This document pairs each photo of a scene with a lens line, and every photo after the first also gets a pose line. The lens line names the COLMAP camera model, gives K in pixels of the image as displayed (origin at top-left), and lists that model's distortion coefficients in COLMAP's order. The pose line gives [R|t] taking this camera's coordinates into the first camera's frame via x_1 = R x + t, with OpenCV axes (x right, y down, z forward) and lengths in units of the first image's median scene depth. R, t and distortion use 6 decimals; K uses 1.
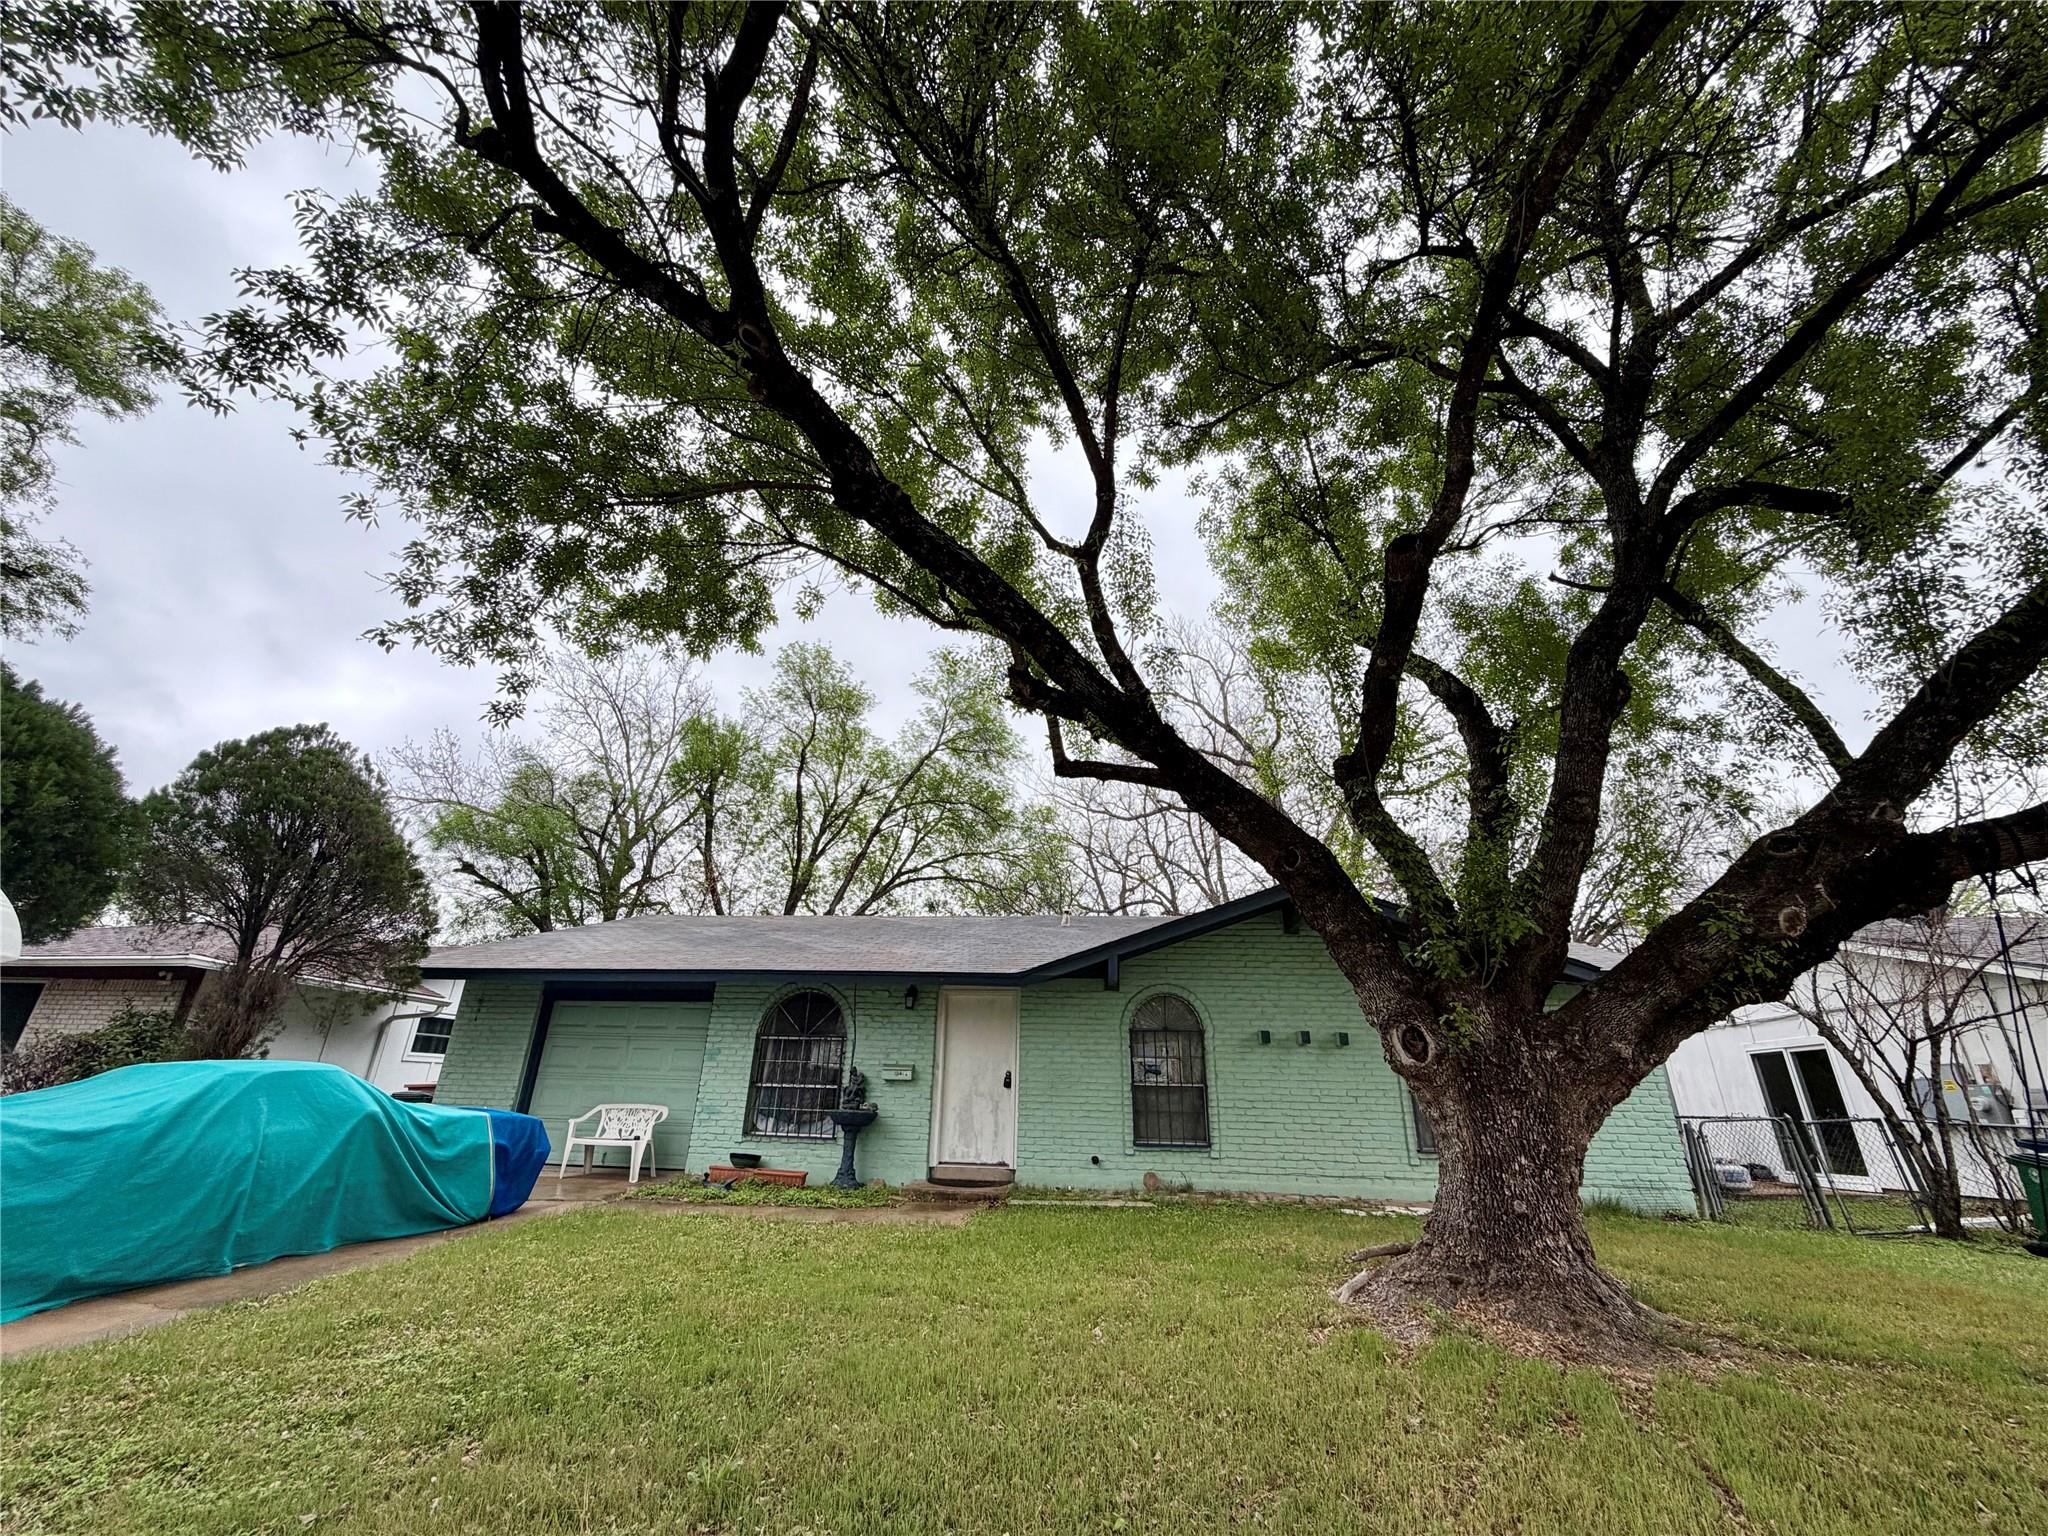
lens RADIAL K [[810.1, 0, 1018.3], [0, 810.1, 765.2], [0, 0, 1]] dist [-0.006078, 0.000873]
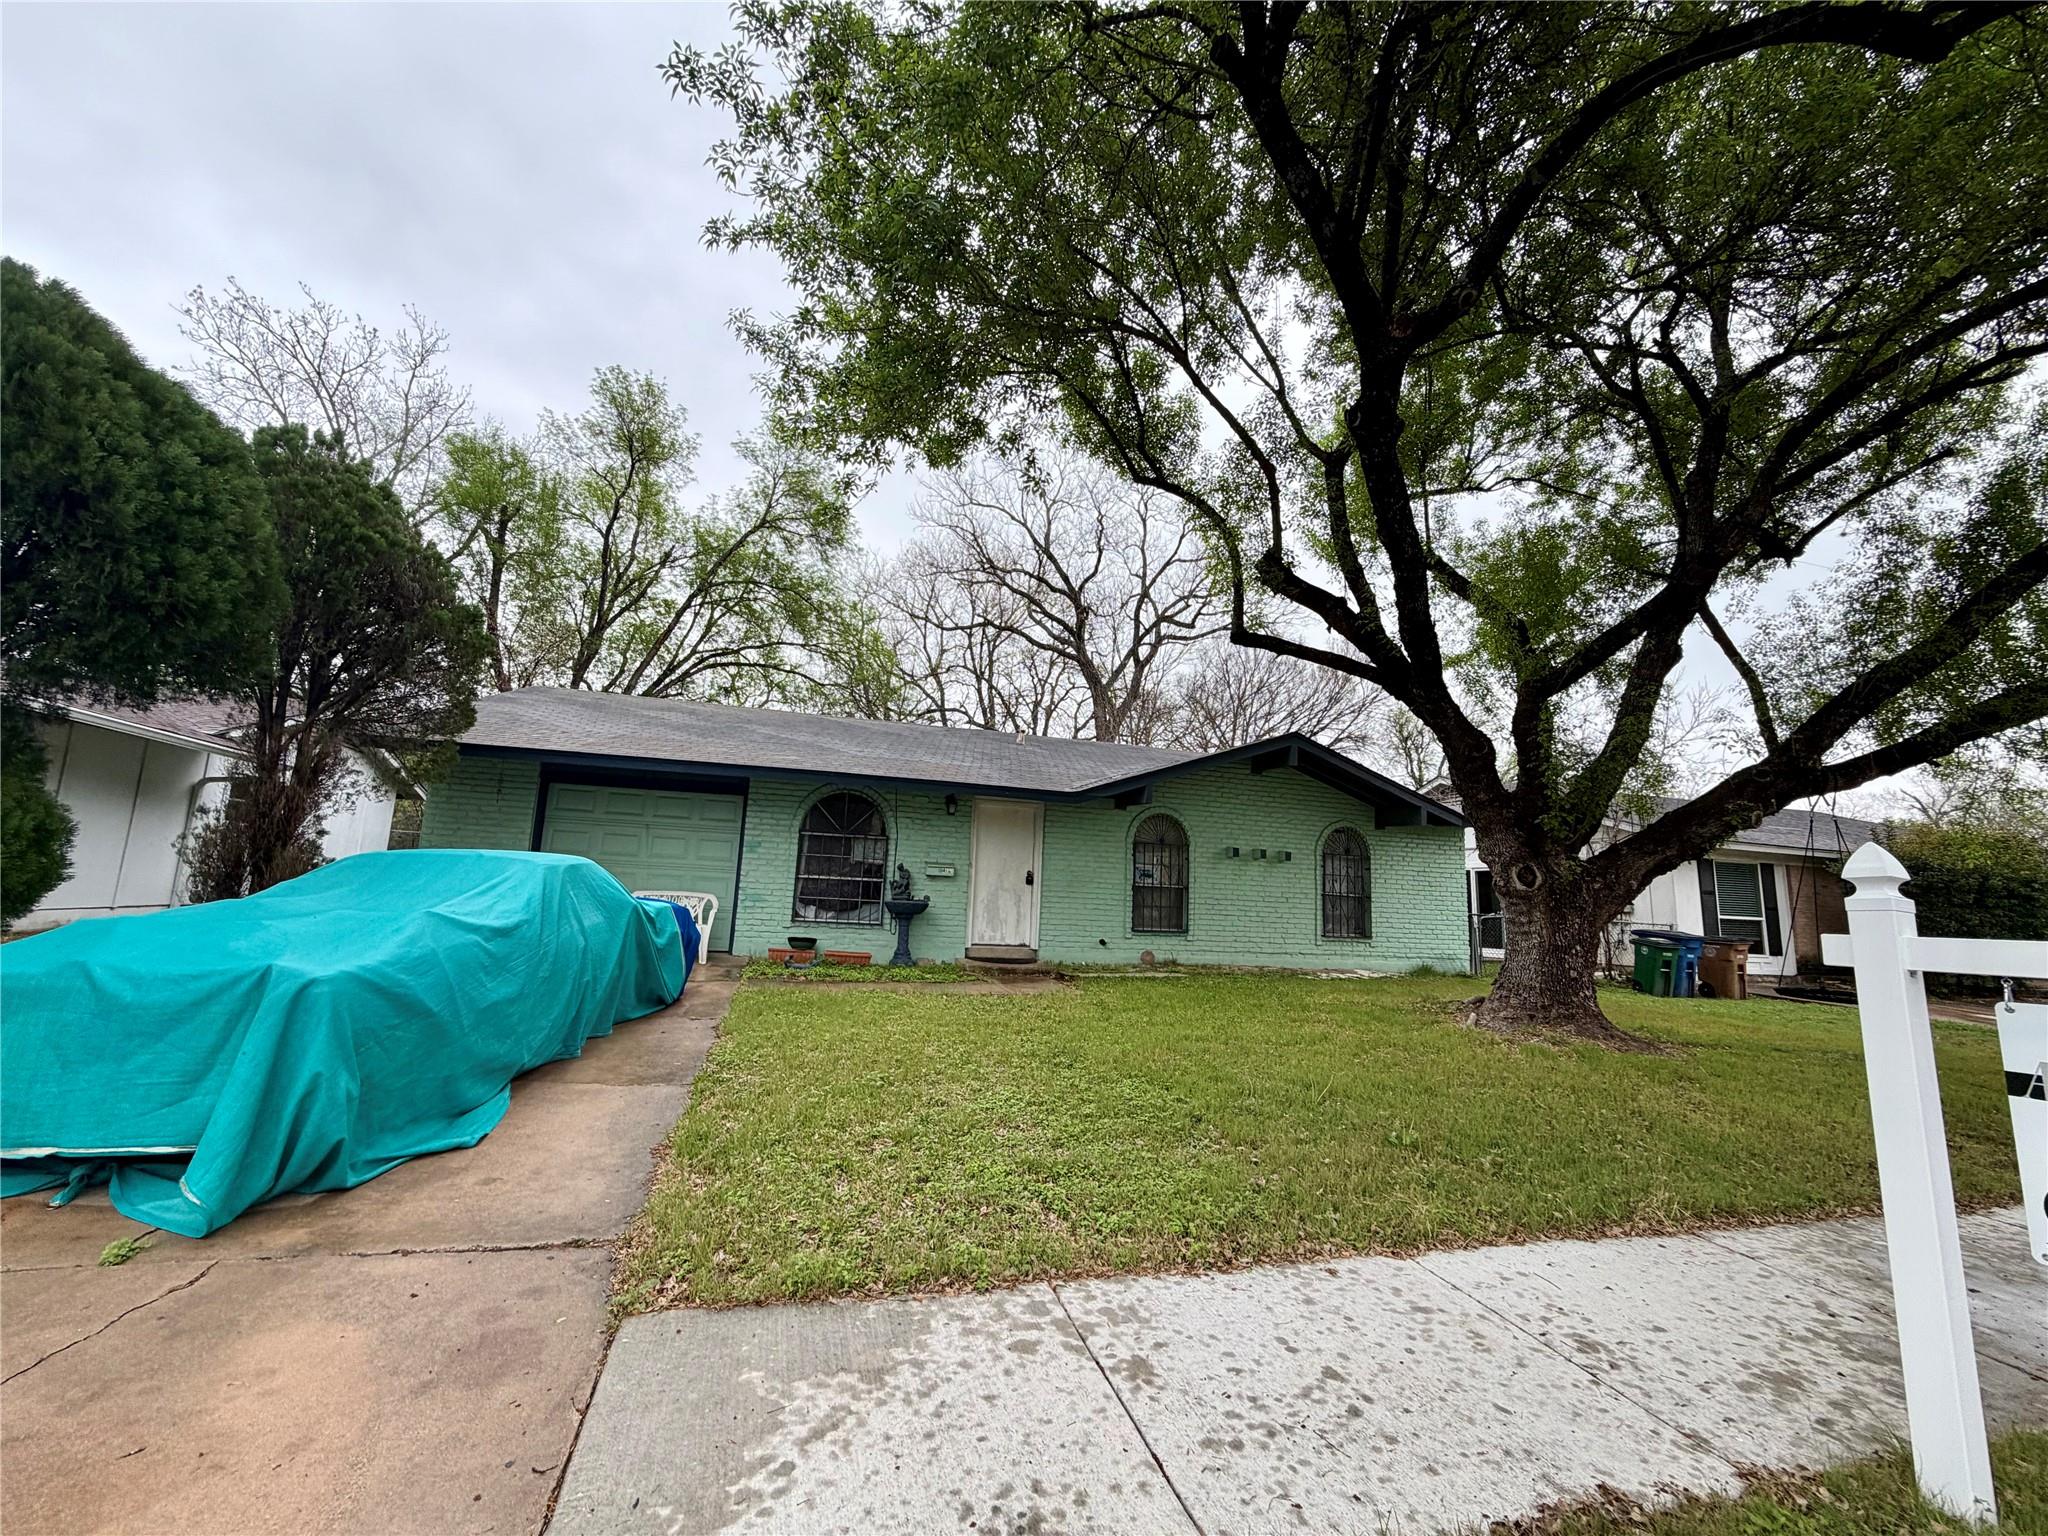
lens RADIAL K [[810.1, 0, 1019.8], [0, 810.1, 764.6], [0, 0, 1]] dist [-0.006078, 0.000873]
pose [[0.928077, 0.076537, 0.364438, -0.628134], [-0.164048, 0.962602, 0.215605, -0.018283], [-0.334307, -0.259883, 0.905925, 0.001171]]
